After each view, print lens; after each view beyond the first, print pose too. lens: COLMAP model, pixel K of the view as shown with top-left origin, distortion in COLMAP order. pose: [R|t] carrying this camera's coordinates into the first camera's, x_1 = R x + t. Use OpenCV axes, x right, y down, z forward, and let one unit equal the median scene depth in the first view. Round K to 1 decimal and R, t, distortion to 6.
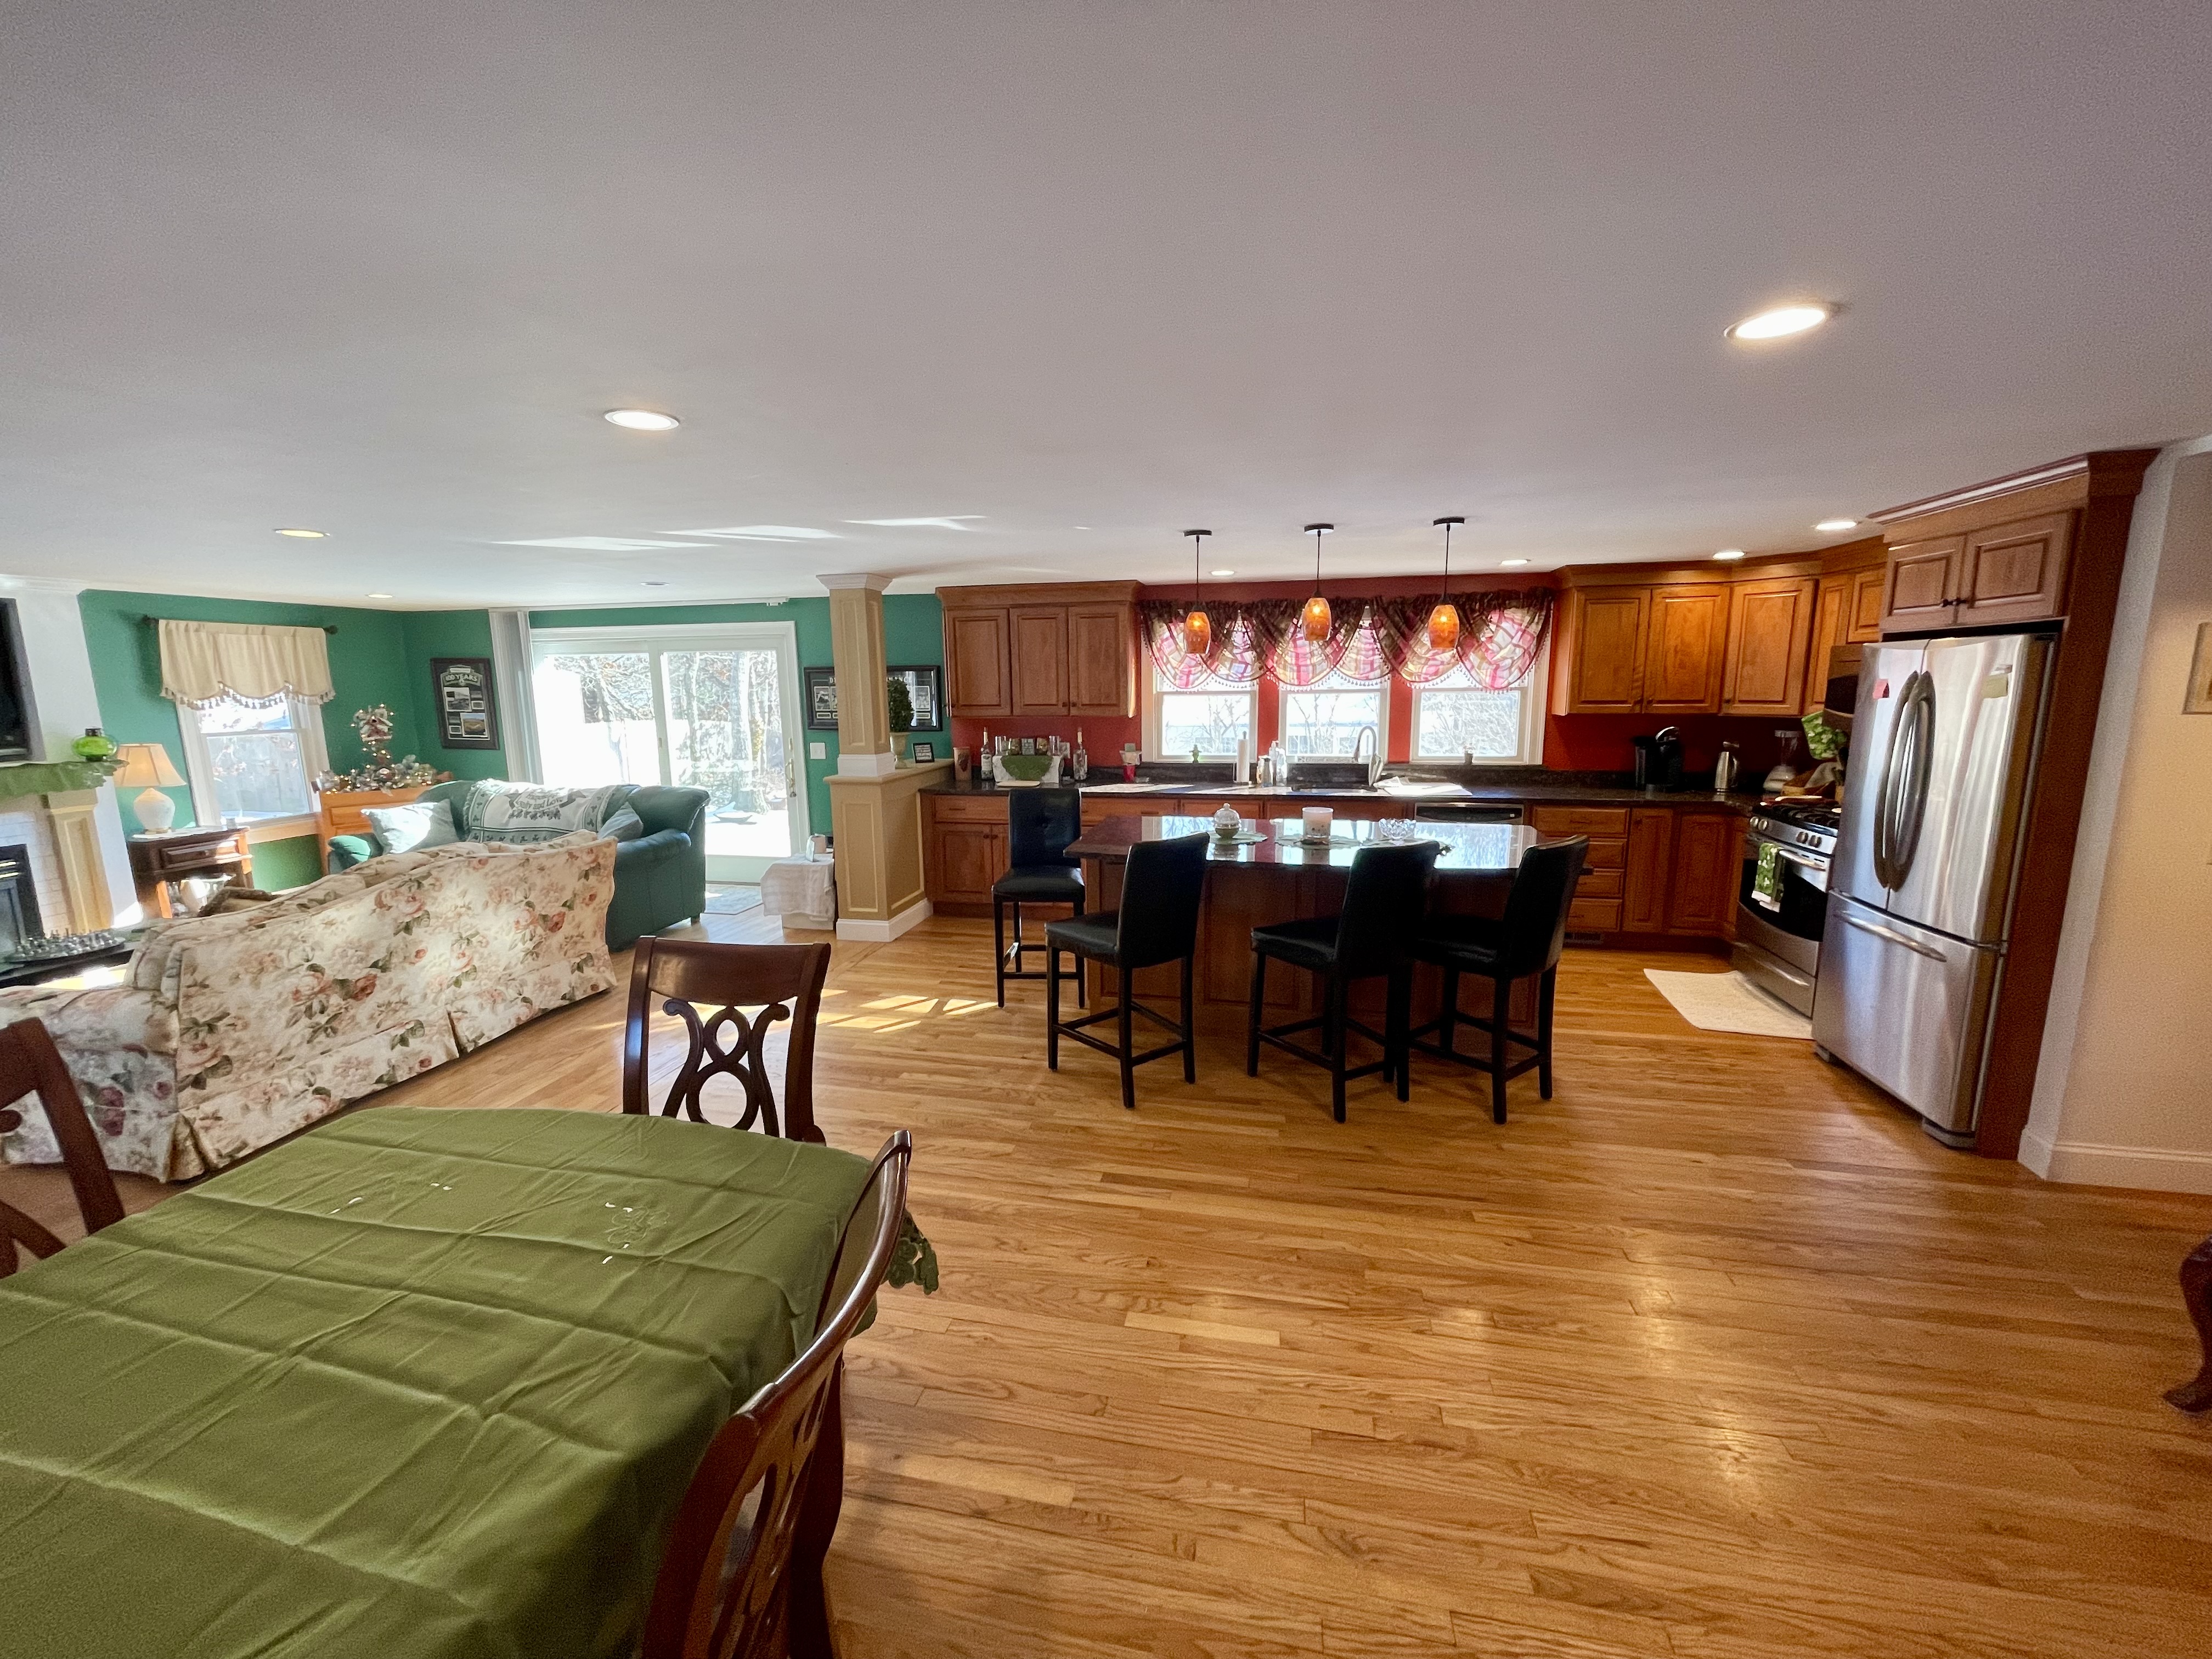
lens RADIAL K [[890.3, 0, 1095.9], [0, 890.3, 830.0], [0, 0, 1]] dist [-0.002316, 0.001071]
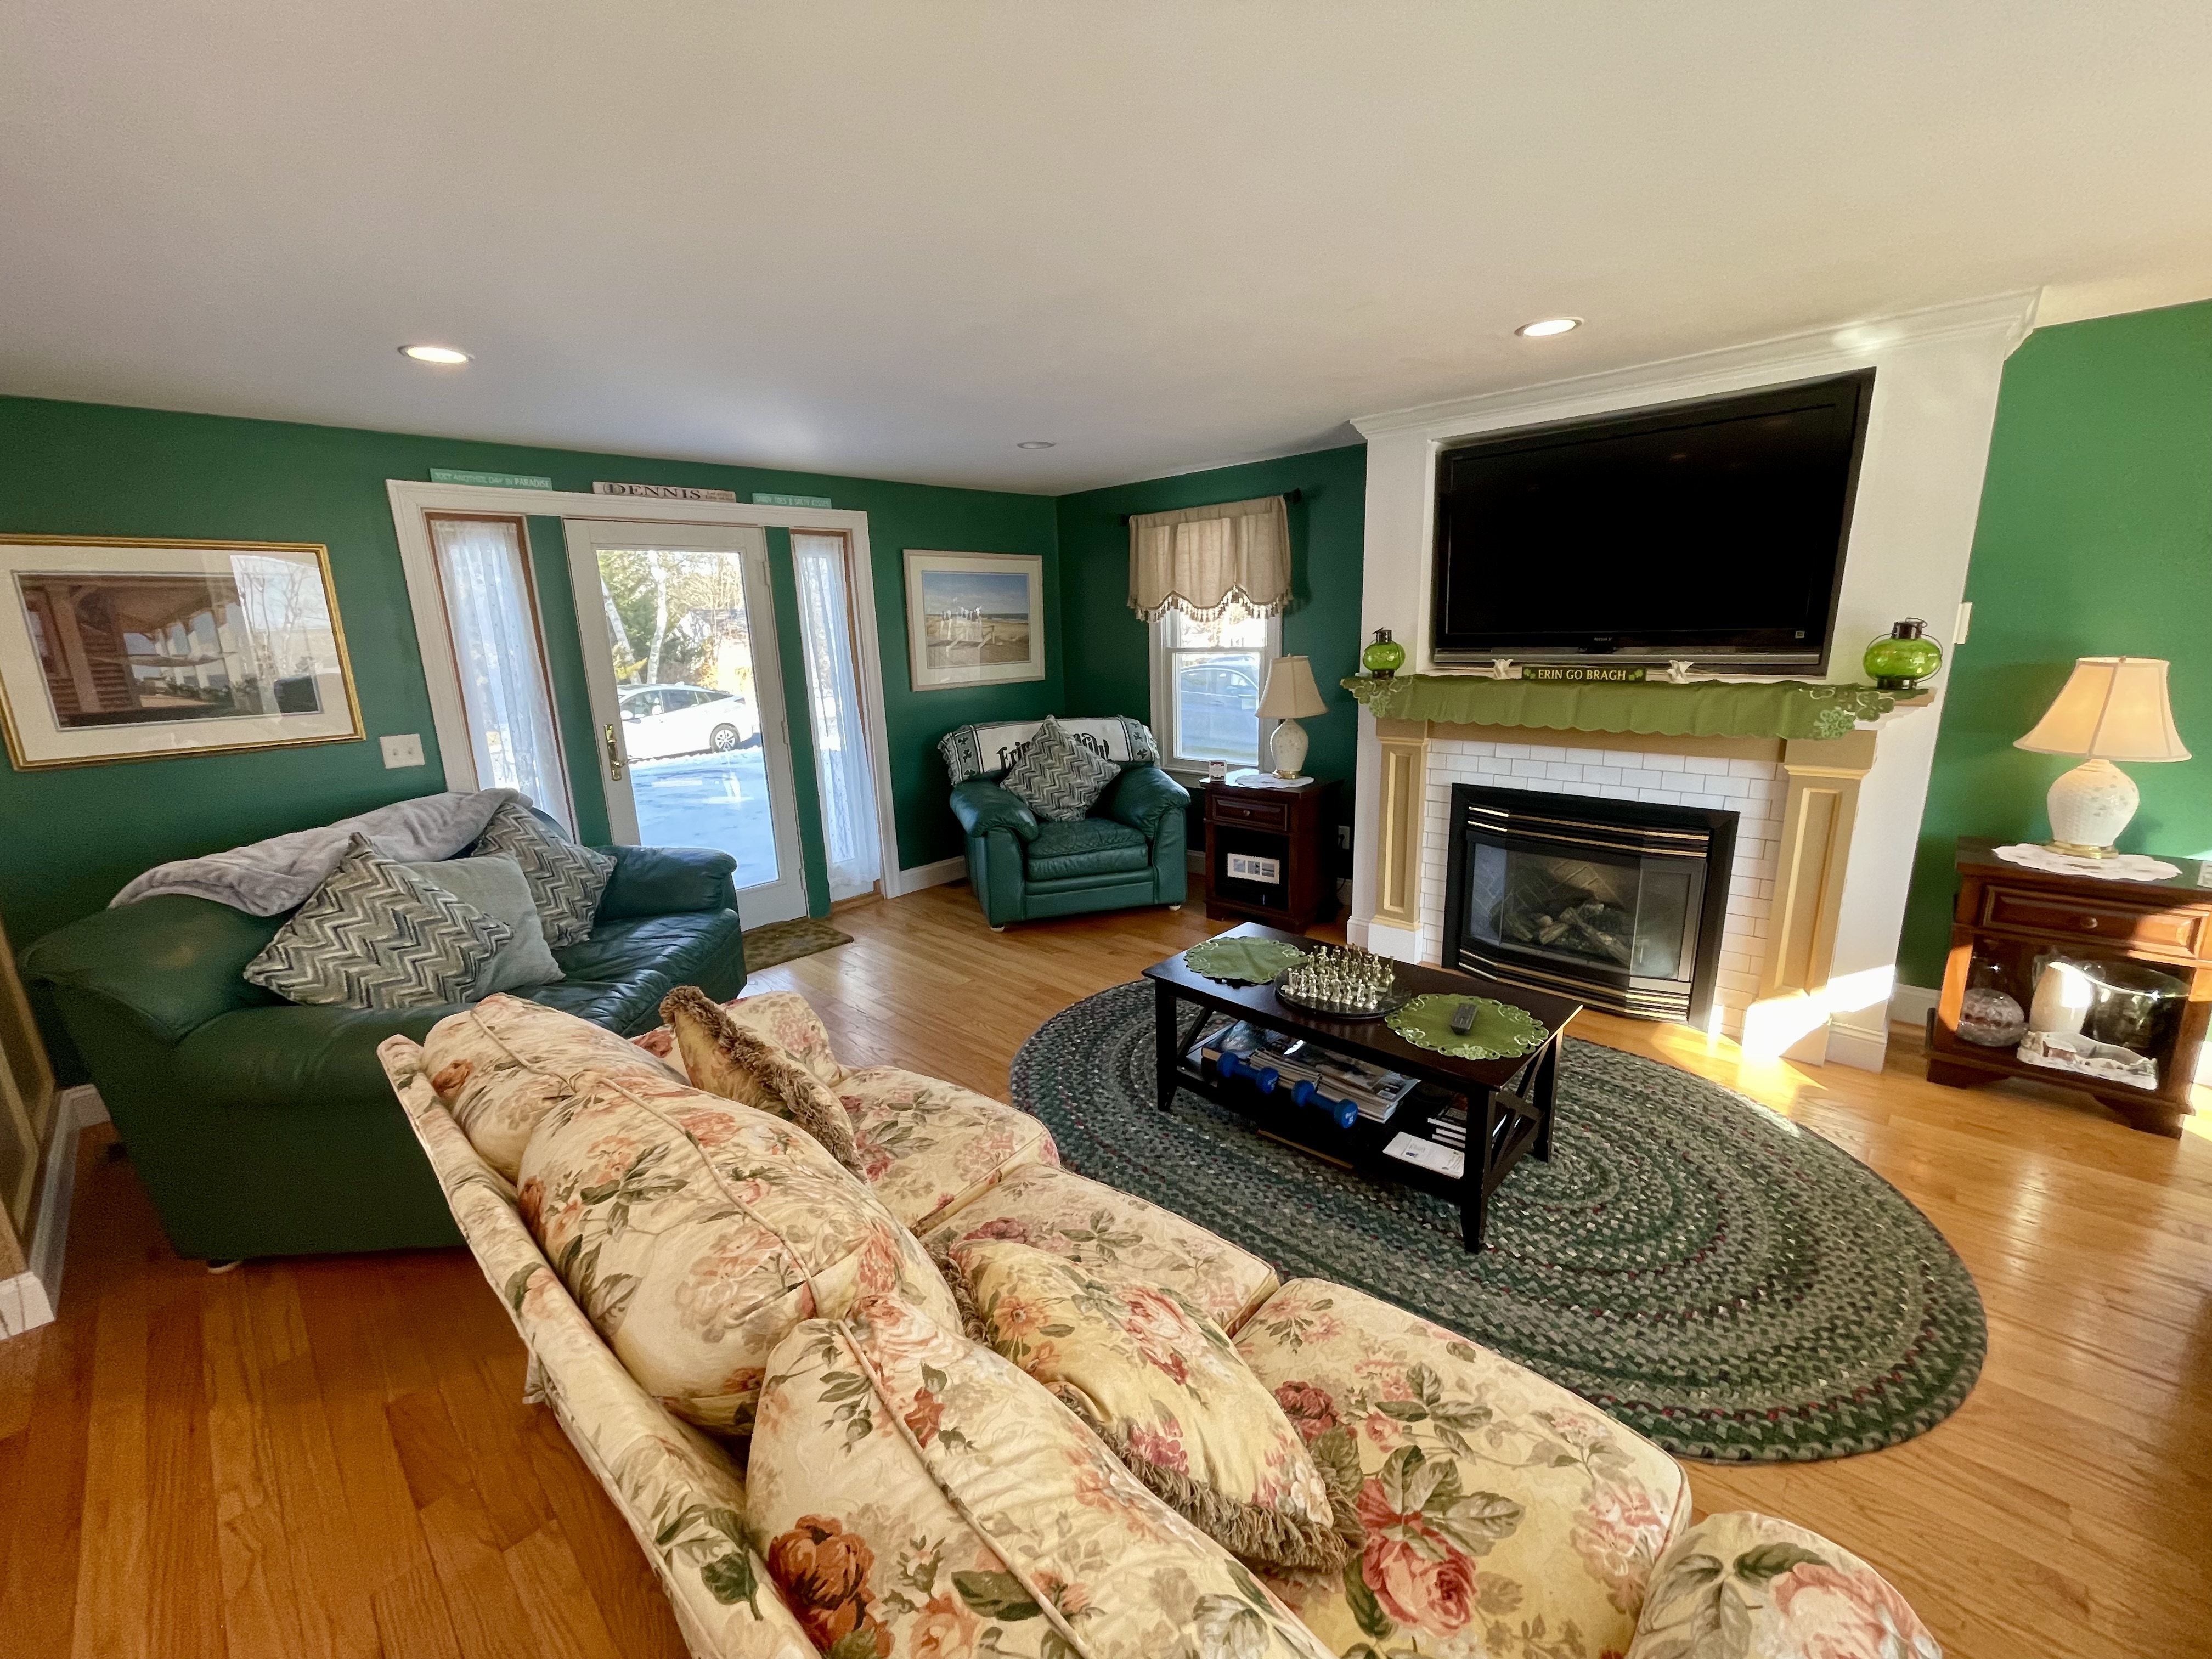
lens RADIAL K [[890.3, 0, 1093.3], [0, 890.3, 825.0], [0, 0, 1]] dist [-0.002316, 0.001071]
pose [[-0.518227, 0.222563, -0.825776, -0.404682], [-0.103197, 0.942218, 0.318710, -0.104625], [0.848994, 0.250382, -0.465315, 0.772214]]
